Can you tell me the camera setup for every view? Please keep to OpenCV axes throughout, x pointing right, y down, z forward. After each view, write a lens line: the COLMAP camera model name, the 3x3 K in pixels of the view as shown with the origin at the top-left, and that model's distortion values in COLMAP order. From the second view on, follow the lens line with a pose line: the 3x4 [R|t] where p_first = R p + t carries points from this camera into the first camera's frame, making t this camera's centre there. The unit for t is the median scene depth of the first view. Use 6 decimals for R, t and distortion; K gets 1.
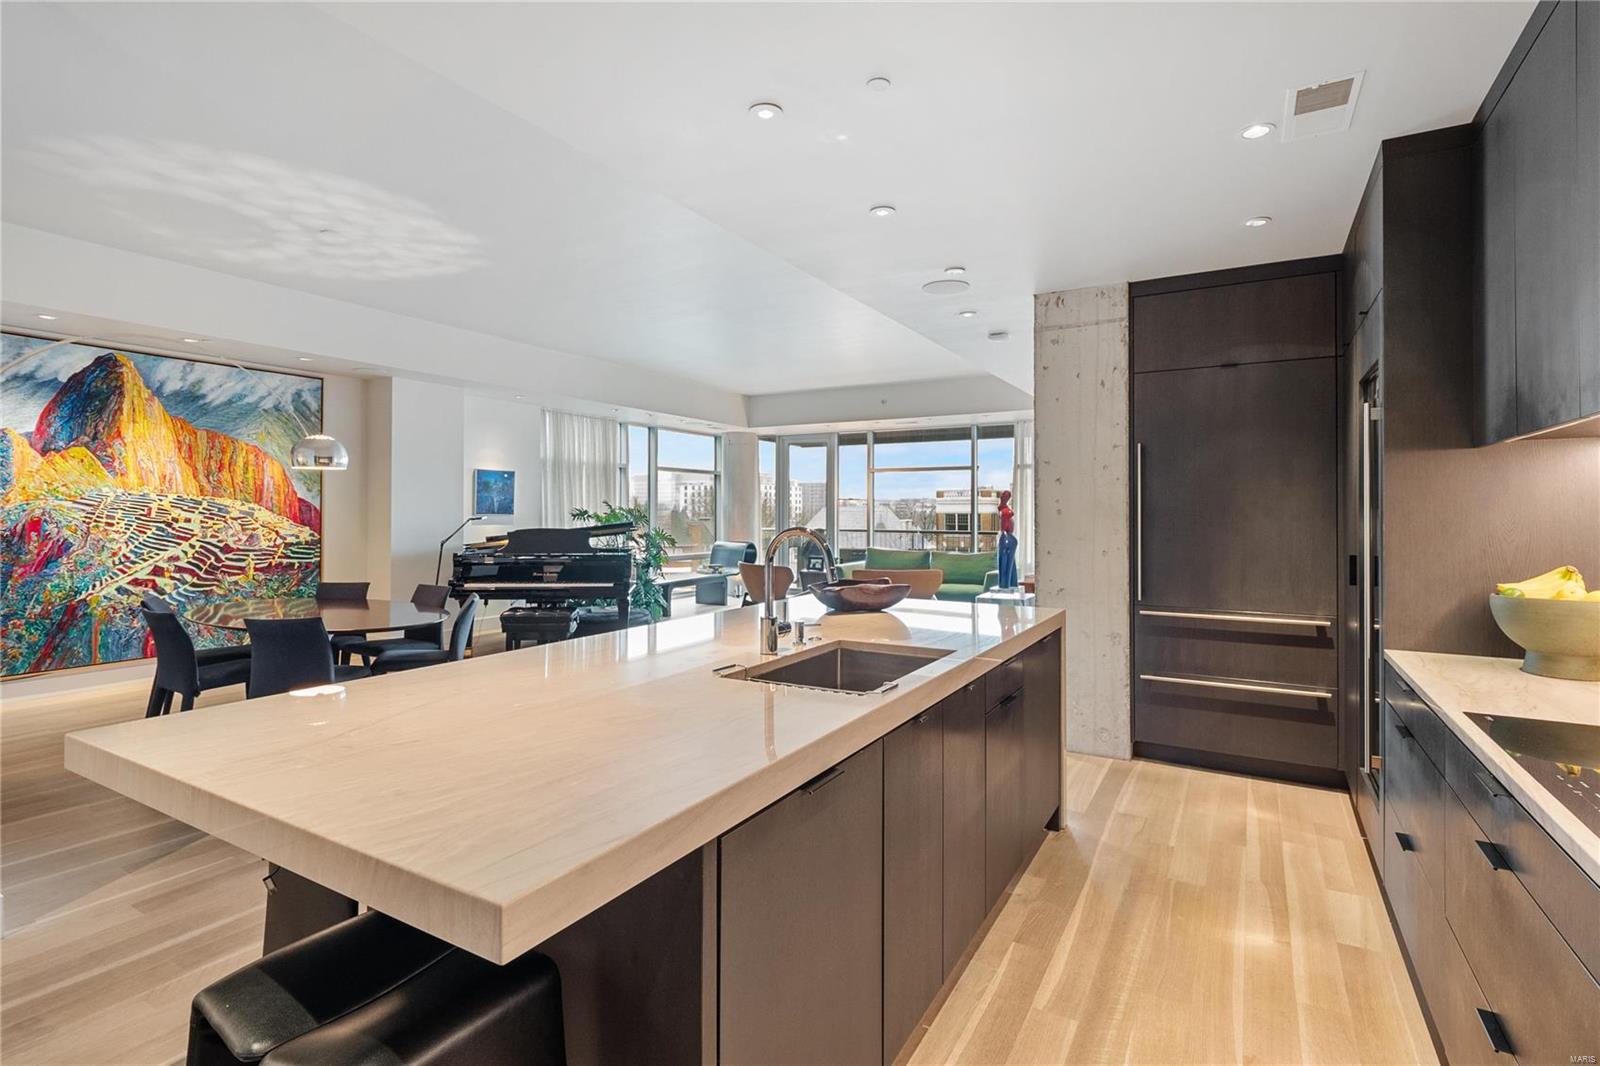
lens RADIAL K [[770.9, 0, 826.0], [0, 770.9, 517.7], [0, 0, 1]] dist [-0.005551, -0.005521]
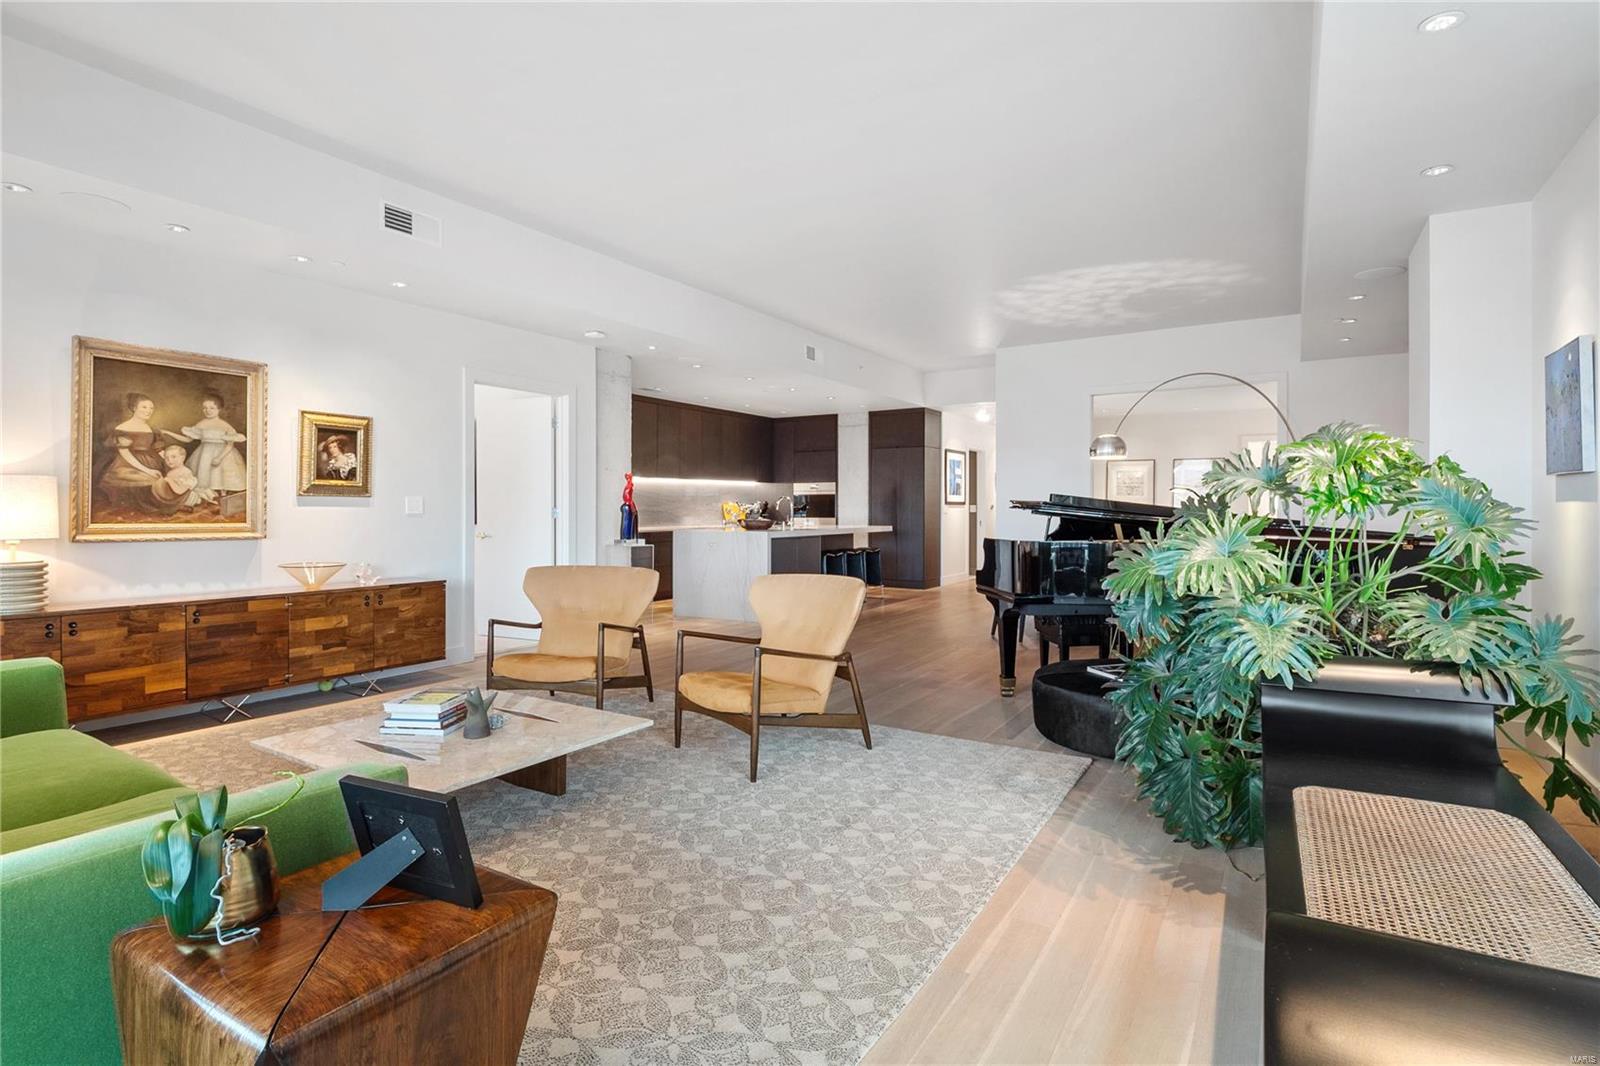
lens RADIAL K [[770.9, 0, 802.5], [0, 770.9, 528.1], [0, 0, 1]] dist [-0.005551, -0.005521]
pose [[-0.998381, -0.004010, 0.056745, -0.142032], [-0.002131, 0.999449, 0.033126, 0.015117], [-0.056846, 0.032952, -0.997839, 1.974595]]
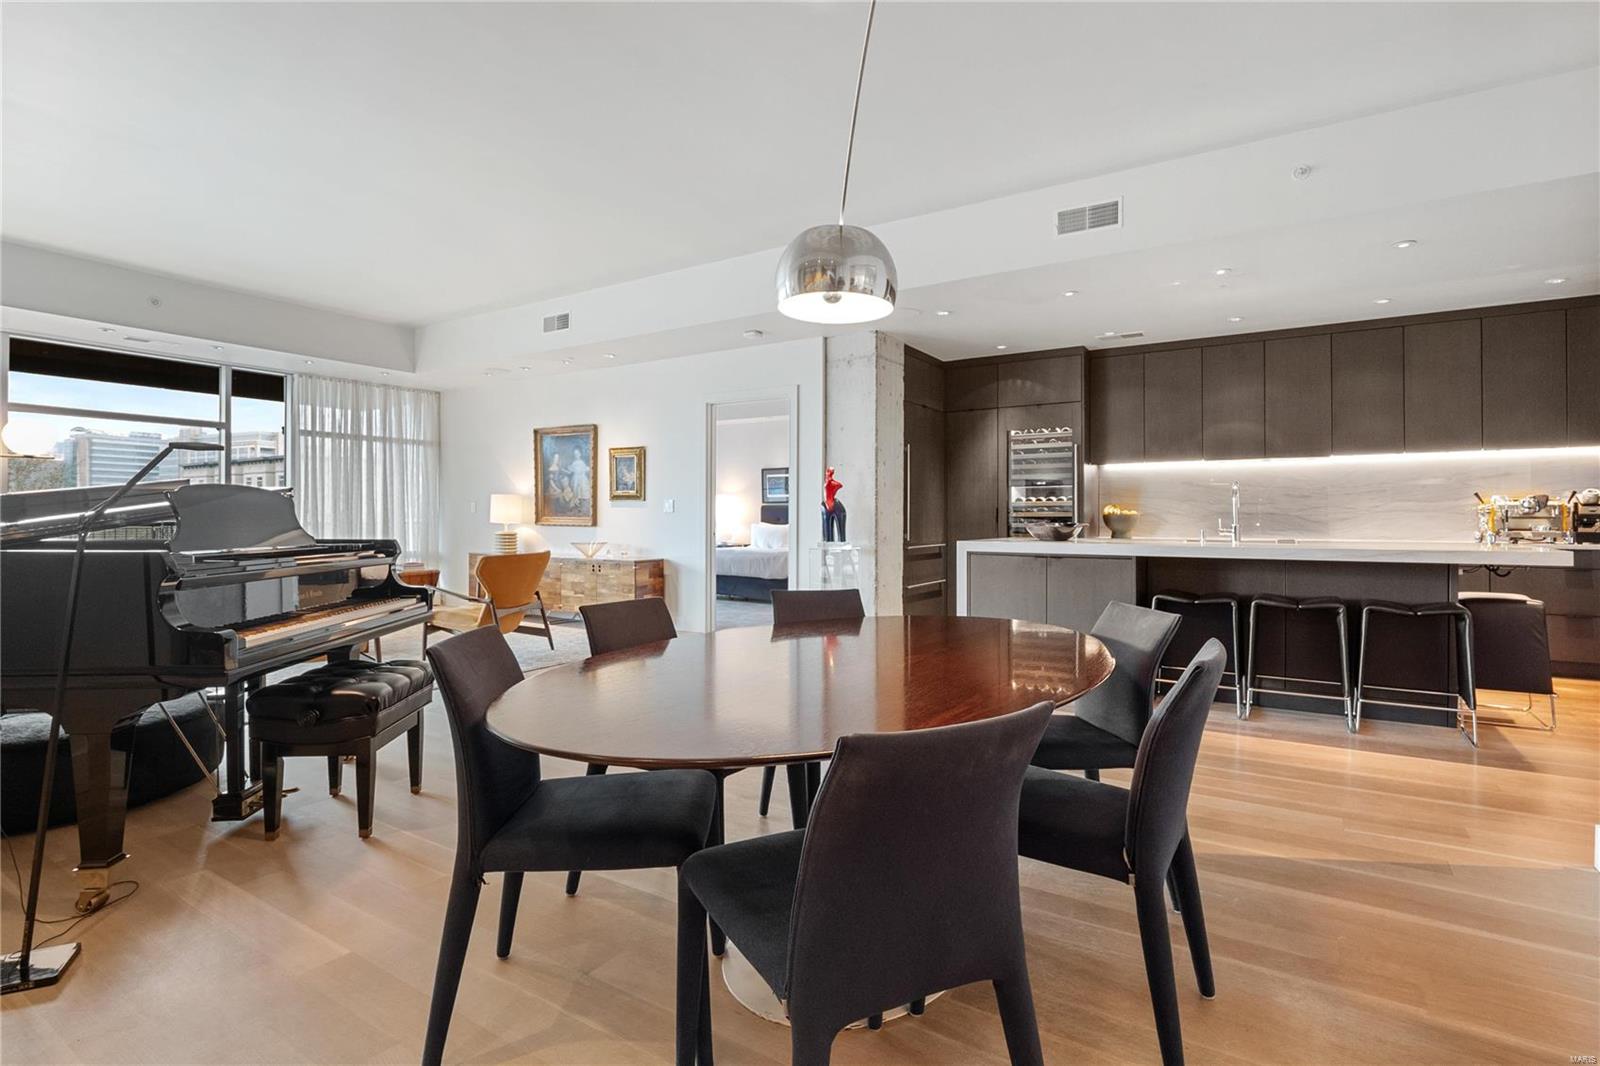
lens RADIAL K [[770.9, 0, 795.8], [0, 770.9, 522.0], [0, 0, 1]] dist [-0.005551, -0.005521]
pose [[0.059811, -0.006964, 0.998185, -0.861290], [0.005495, 0.999963, 0.006647, 0.038127], [-0.998195, 0.005087, 0.059847, 0.800952]]
